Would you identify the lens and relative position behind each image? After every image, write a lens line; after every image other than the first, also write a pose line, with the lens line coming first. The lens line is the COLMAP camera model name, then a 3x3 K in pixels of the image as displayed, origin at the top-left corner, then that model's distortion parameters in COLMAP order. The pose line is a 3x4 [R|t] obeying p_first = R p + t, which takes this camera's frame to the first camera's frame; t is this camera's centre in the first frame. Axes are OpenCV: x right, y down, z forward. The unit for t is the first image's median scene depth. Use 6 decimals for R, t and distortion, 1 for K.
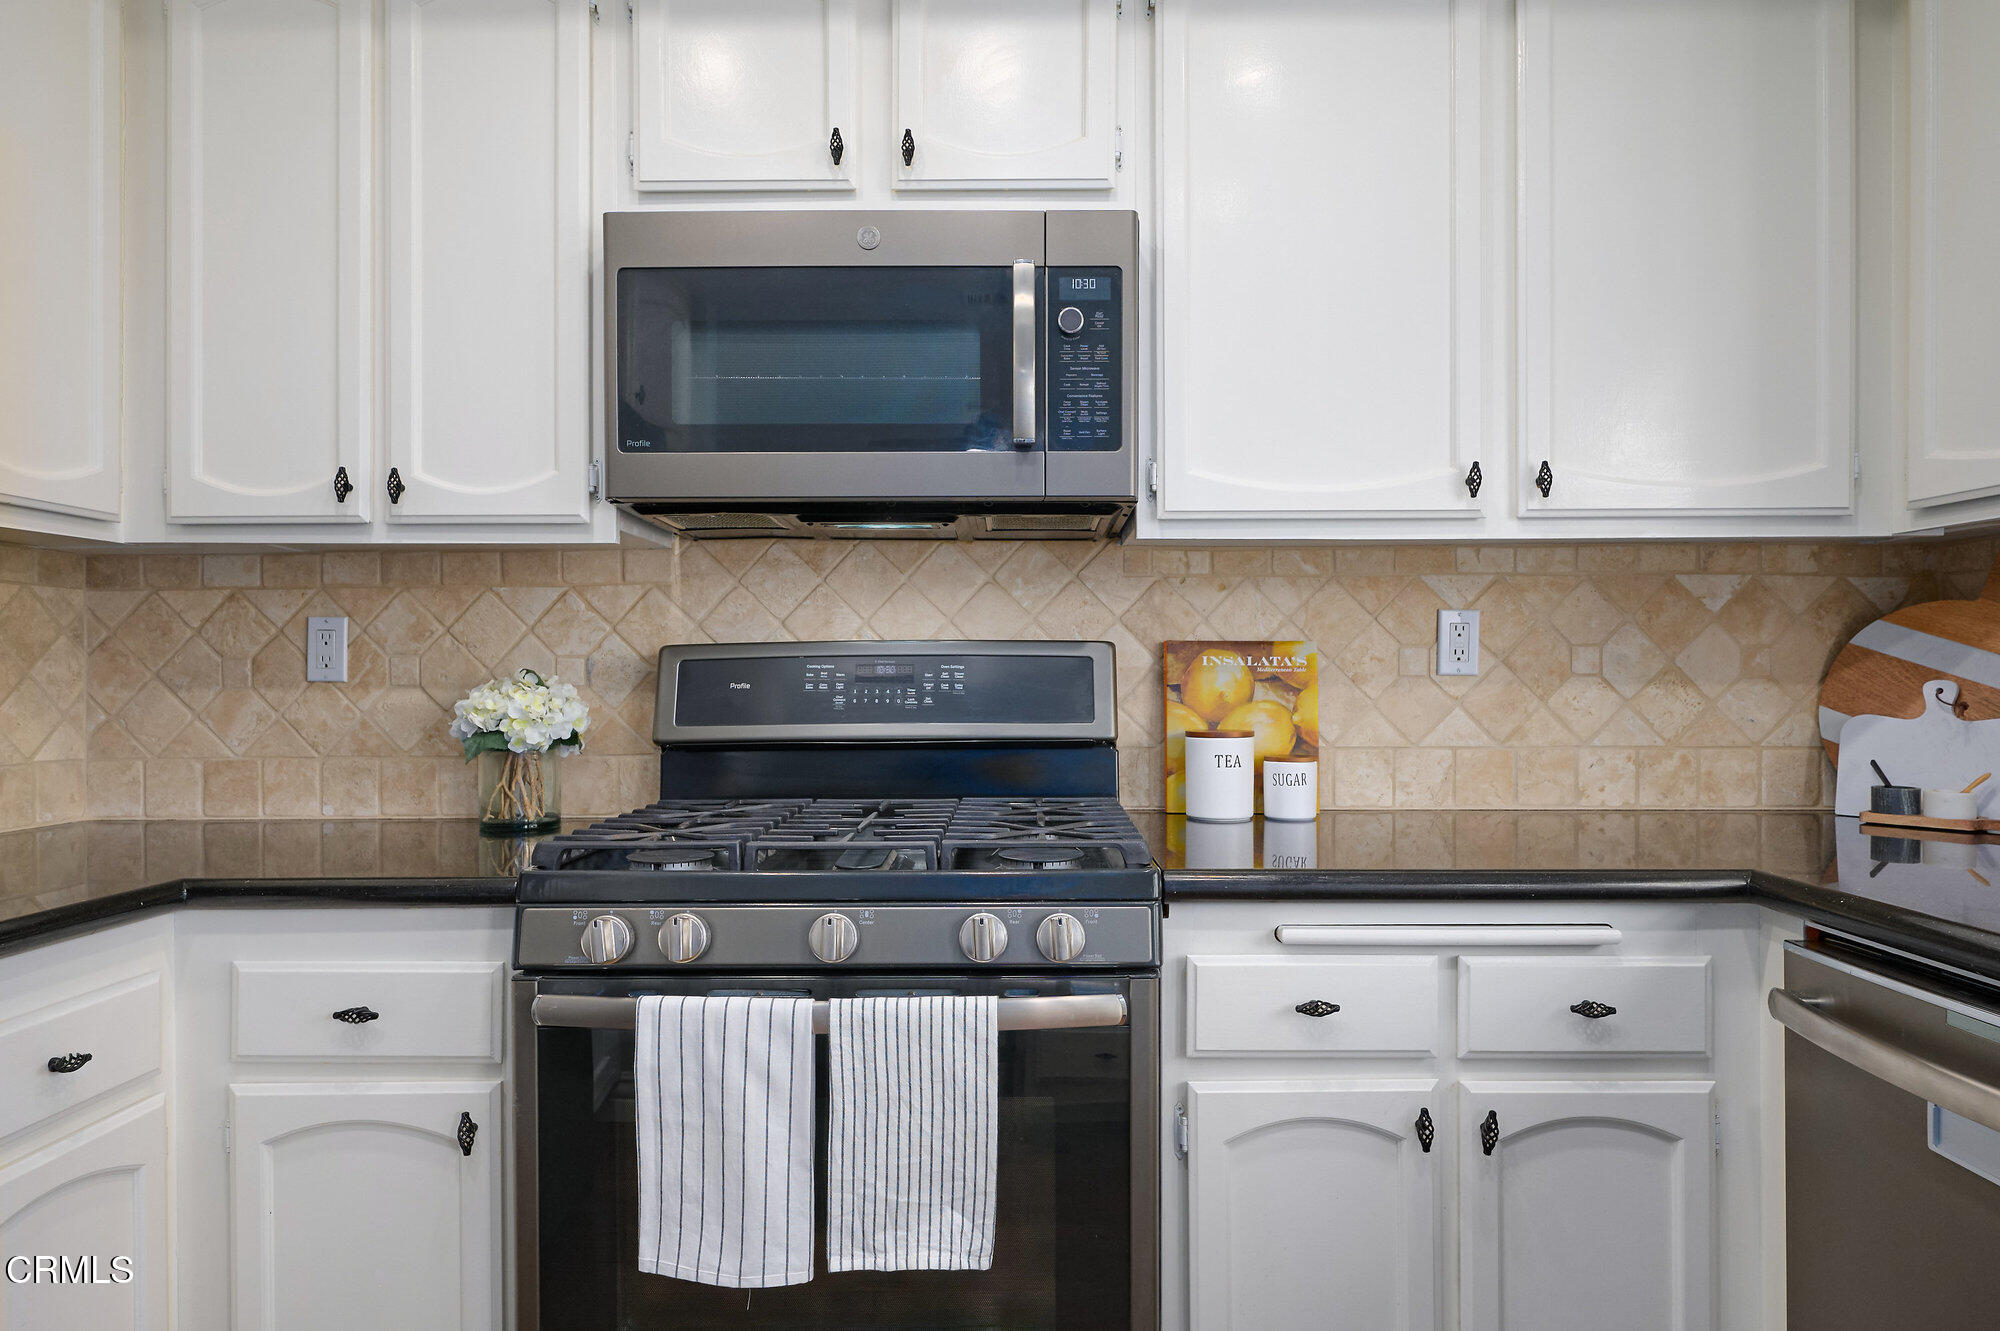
lens RADIAL K [[1165.6, 0, 1032.7], [0, 1165.6, 678.4], [0, 0, 1]] dist [-0.001338, 0.001912]
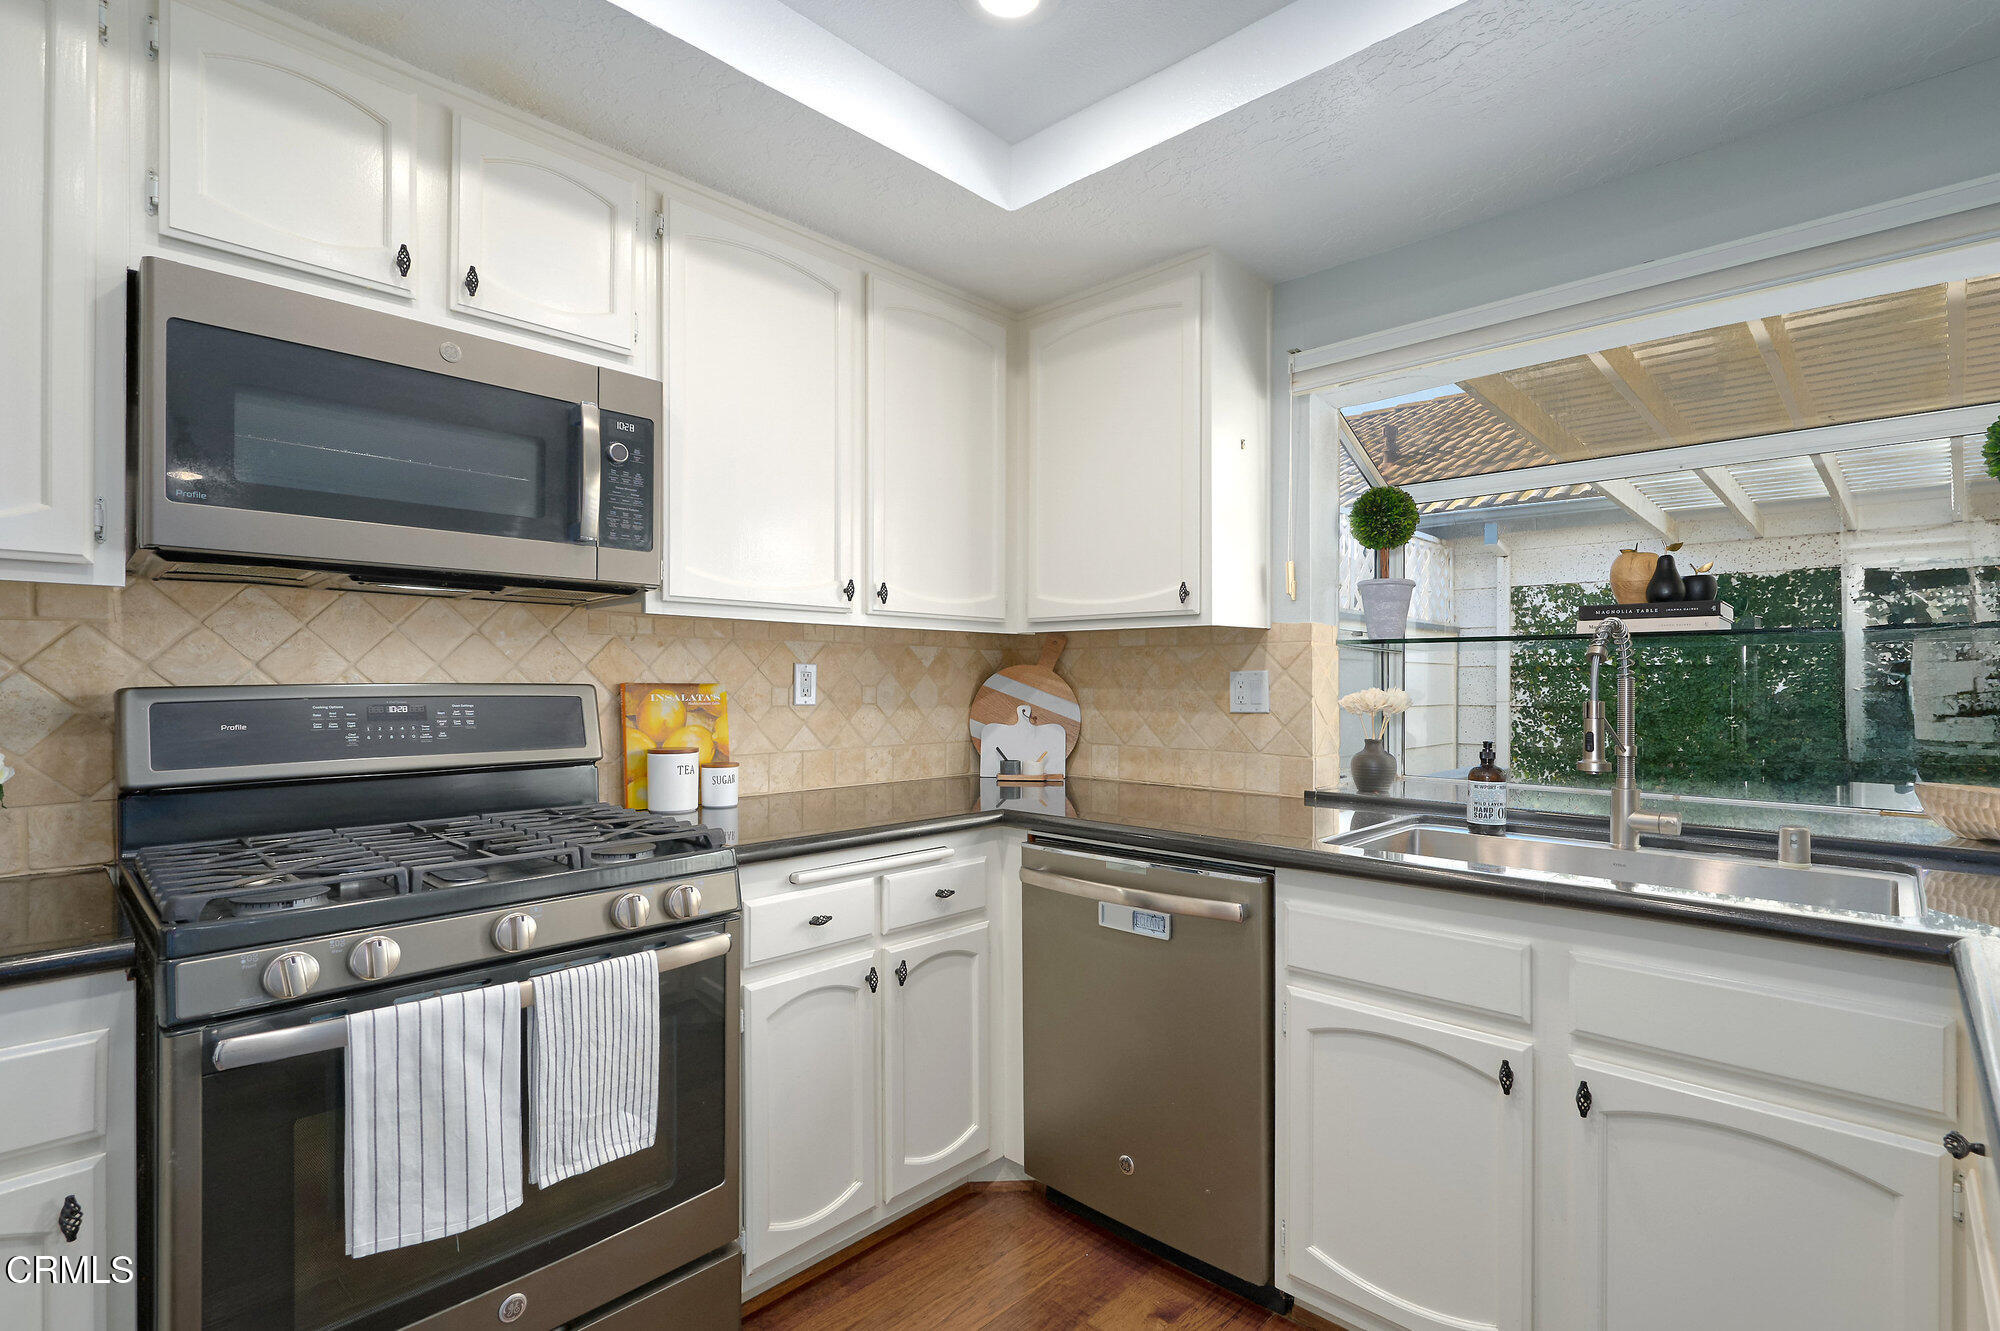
lens RADIAL K [[921.8, 0, 991.7], [0, 921.8, 673.3], [0, 0, 1]] dist [-0.000591, 0.000627]
pose [[0.693531, 0.009723, 0.720361, -0.379808], [-0.001521, 0.999926, -0.012032, -0.033284], [-0.720425, 0.007248, 0.693495, -0.047072]]
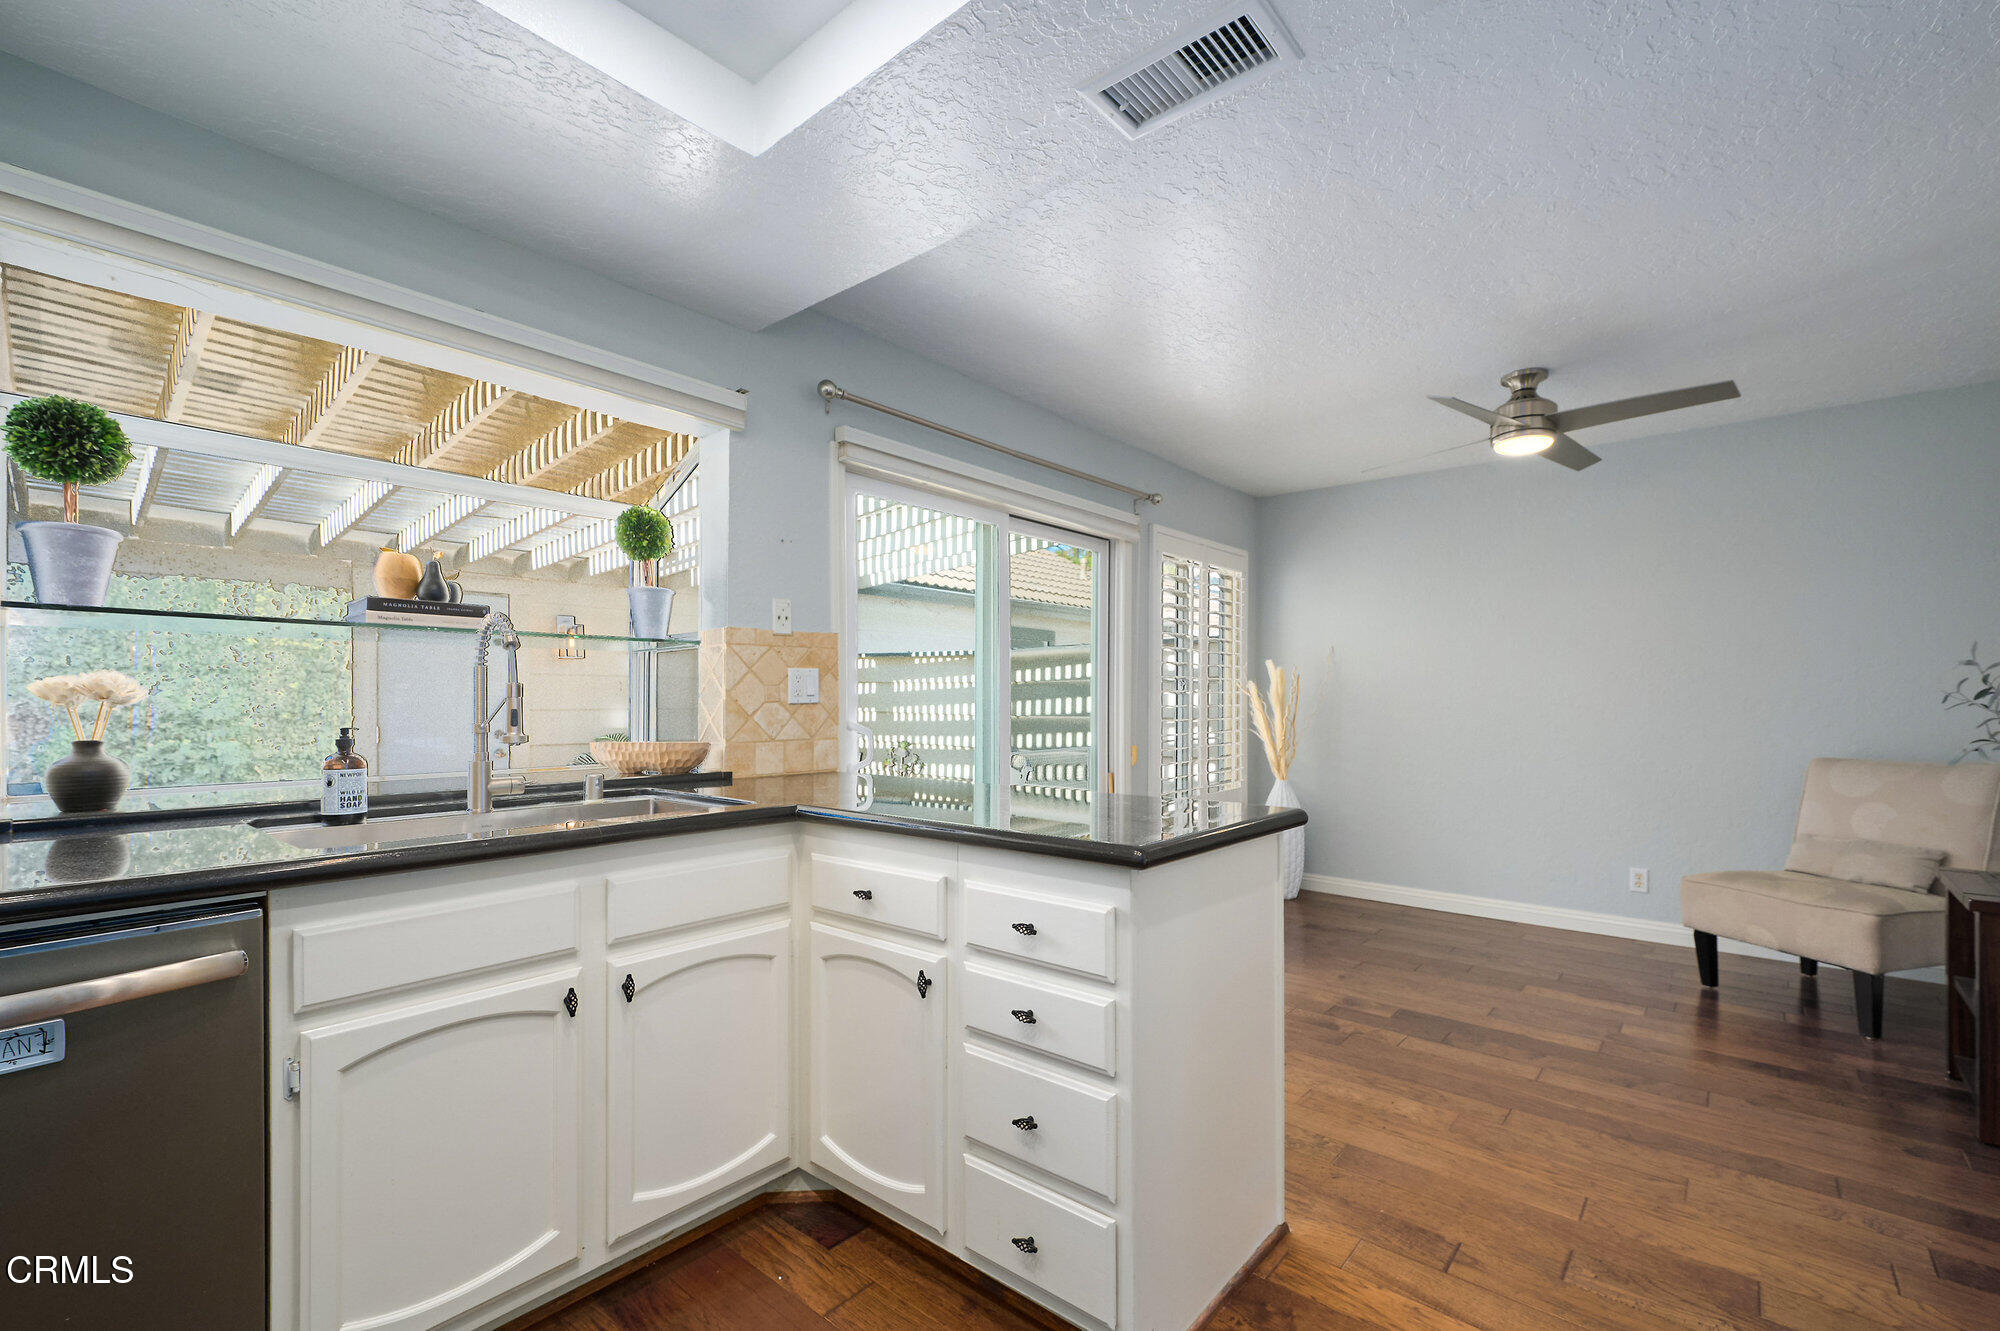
lens RADIAL K [[869.3, 0, 1002.3], [0, 869.3, 682.4], [0, 0, 1]] dist [0.002716, -0.000378]
pose [[-0.755759, 0.012511, 0.654730, -0.395826], [-0.000050, 0.999816, -0.019163, -0.000115], [-0.654849, -0.014515, -0.755620, 0.538133]]
